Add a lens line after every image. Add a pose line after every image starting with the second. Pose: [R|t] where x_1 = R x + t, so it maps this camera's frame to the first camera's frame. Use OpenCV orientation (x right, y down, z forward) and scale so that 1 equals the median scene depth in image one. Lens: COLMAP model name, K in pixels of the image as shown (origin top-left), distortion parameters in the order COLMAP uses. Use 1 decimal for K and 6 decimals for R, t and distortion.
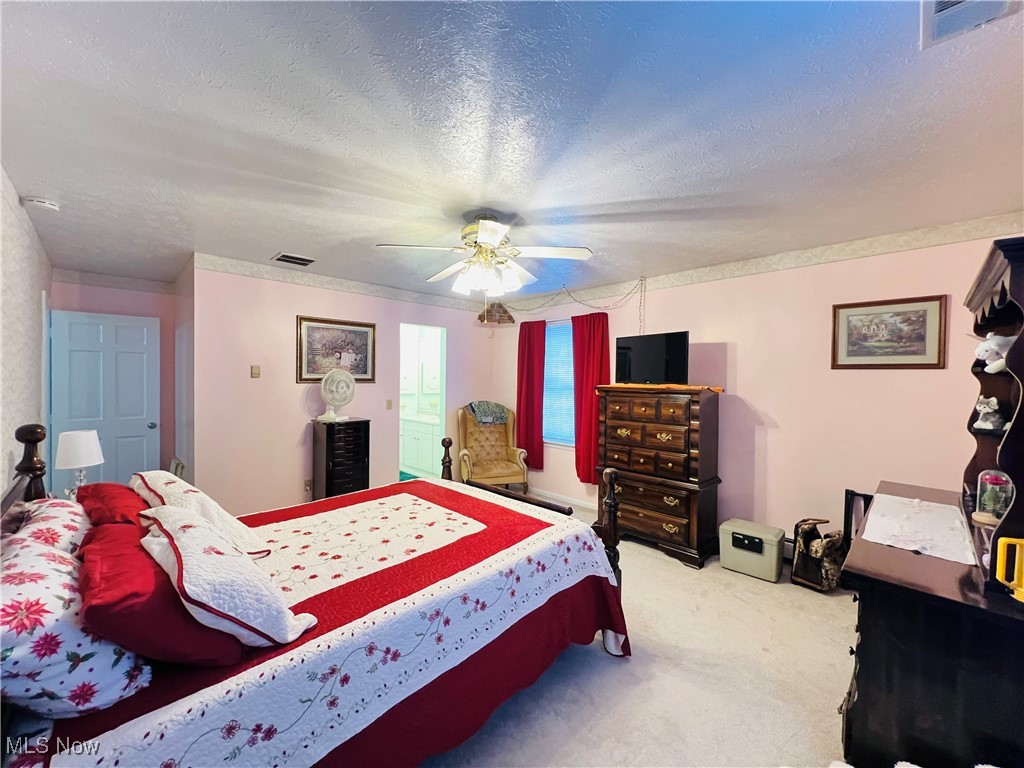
lens RADIAL K [[408.8, 0, 512.0], [0, 408.8, 381.3], [0, 0, 1]] dist [-0.003970, 0.000347]
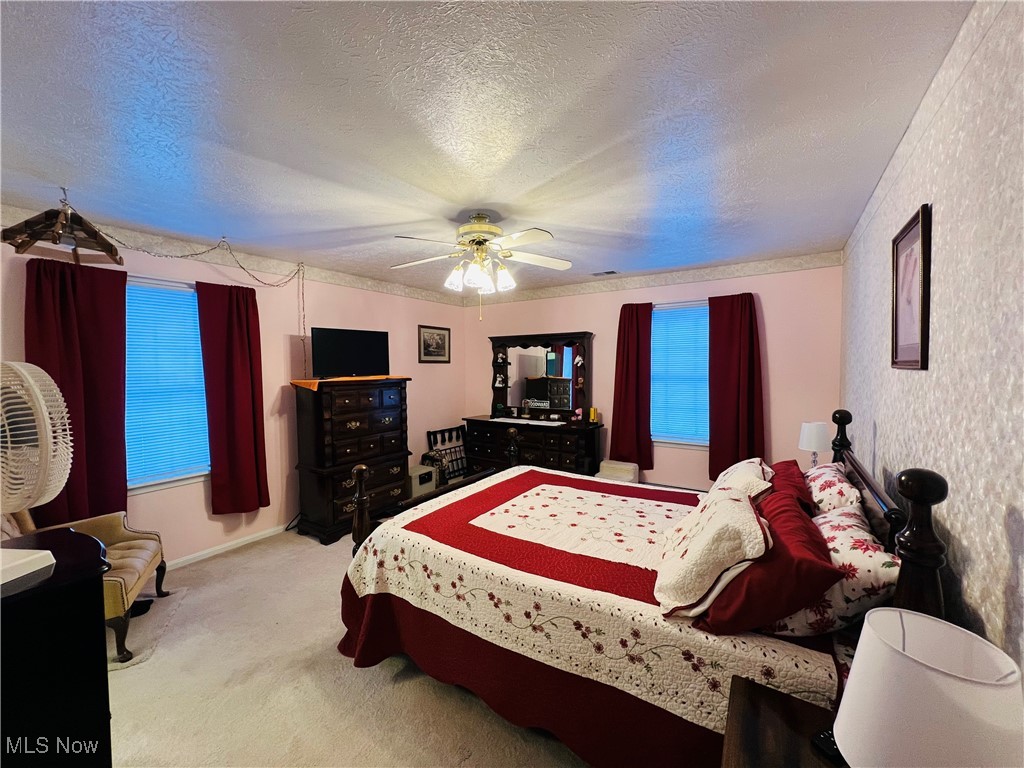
lens RADIAL K [[408.8, 0, 511.0], [0, 408.8, 382.8], [0, 0, 1]] dist [-0.003970, 0.000347]
pose [[-0.208909, -0.049636, 0.976675, -1.057830], [0.016095, 0.998401, 0.054183, -0.037521], [-0.977803, 0.027039, -0.207776, 1.101319]]
